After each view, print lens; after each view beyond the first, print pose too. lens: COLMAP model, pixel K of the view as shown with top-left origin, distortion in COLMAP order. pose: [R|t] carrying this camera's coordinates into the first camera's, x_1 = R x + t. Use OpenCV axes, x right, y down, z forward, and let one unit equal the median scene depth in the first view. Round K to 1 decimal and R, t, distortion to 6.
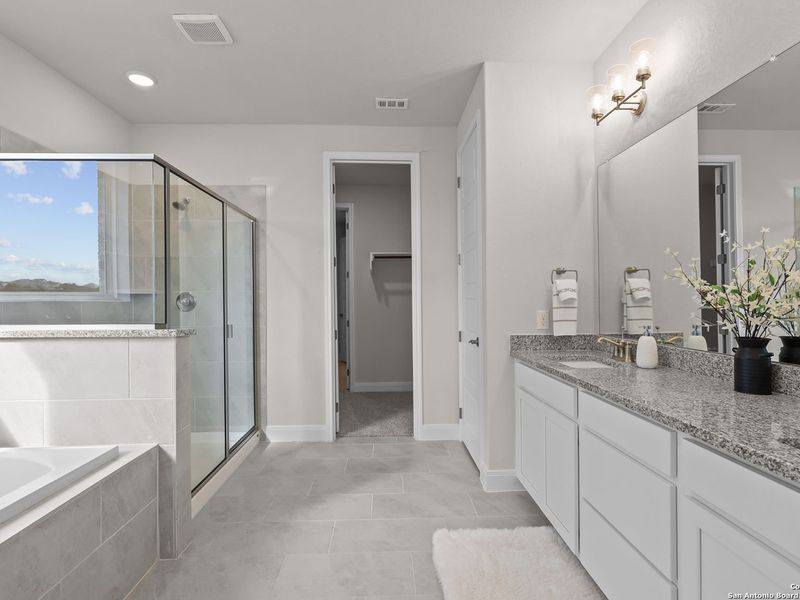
lens RADIAL K [[415.8, 0, 397.7], [0, 415.8, 300.9], [0, 0, 1]] dist [-0.002843, -0.000517]
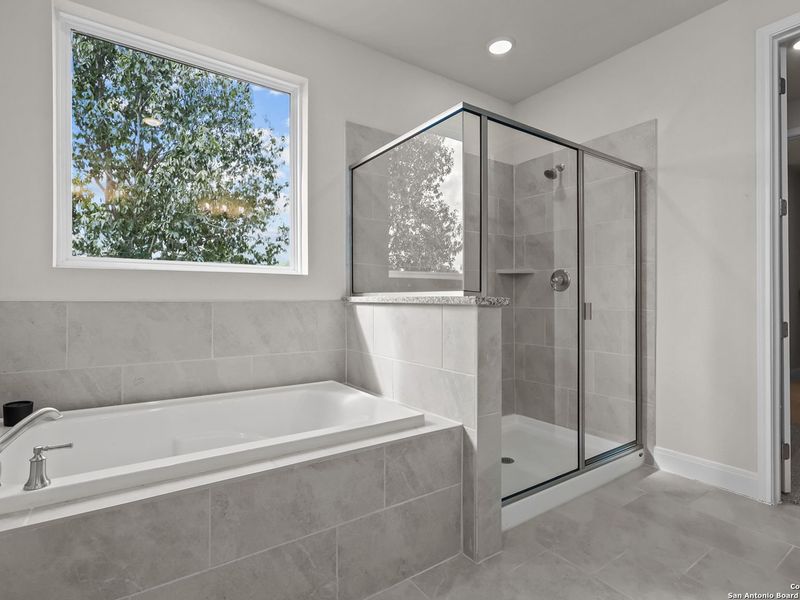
lens RADIAL K [[415.8, 0, 397.7], [0, 415.8, 300.9], [0, 0, 1]] dist [-0.002843, -0.000517]
pose [[0.540733, 0.009399, -0.841142, 0.067850], [-0.004373, 0.999955, 0.008362, 0.048998], [0.841183, -0.000843, 0.540750, 0.272303]]
